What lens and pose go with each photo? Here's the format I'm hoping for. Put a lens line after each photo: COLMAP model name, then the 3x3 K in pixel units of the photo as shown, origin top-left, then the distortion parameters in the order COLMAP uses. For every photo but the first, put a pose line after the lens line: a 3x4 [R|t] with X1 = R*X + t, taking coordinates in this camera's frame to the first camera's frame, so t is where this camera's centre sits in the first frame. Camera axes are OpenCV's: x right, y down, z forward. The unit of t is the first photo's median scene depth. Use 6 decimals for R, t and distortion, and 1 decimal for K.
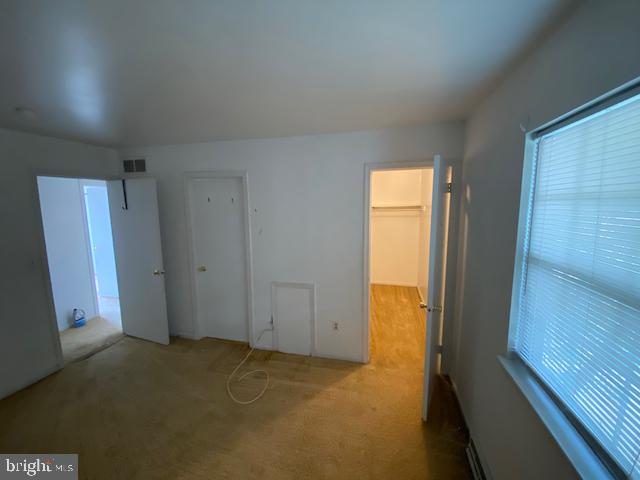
lens RADIAL K [[258.6, 0, 321.3], [0, 258.6, 241.7], [0, 0, 1]] dist [0.012159, -0.000882]
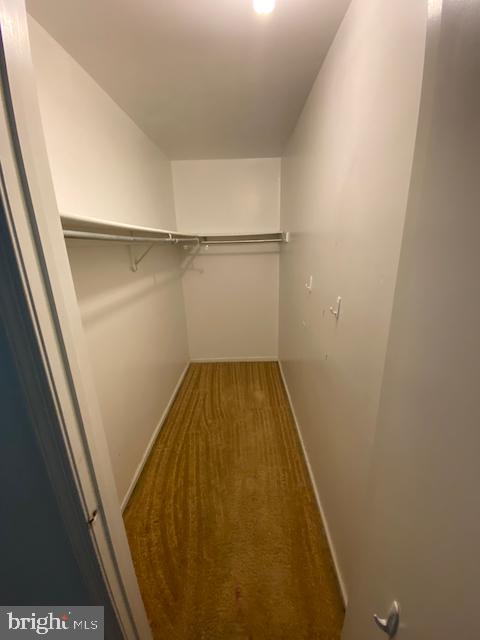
lens RADIAL K [[258.6, 0, 240.9], [0, 258.6, 318.2], [0, 0, 1]] dist [0.012159, -0.000882]
pose [[0.974300, -0.083034, 0.209390, 0.165564], [0.049145, 0.985542, 0.162147, -0.051920], [-0.219827, -0.147689, 0.964295, 0.447356]]
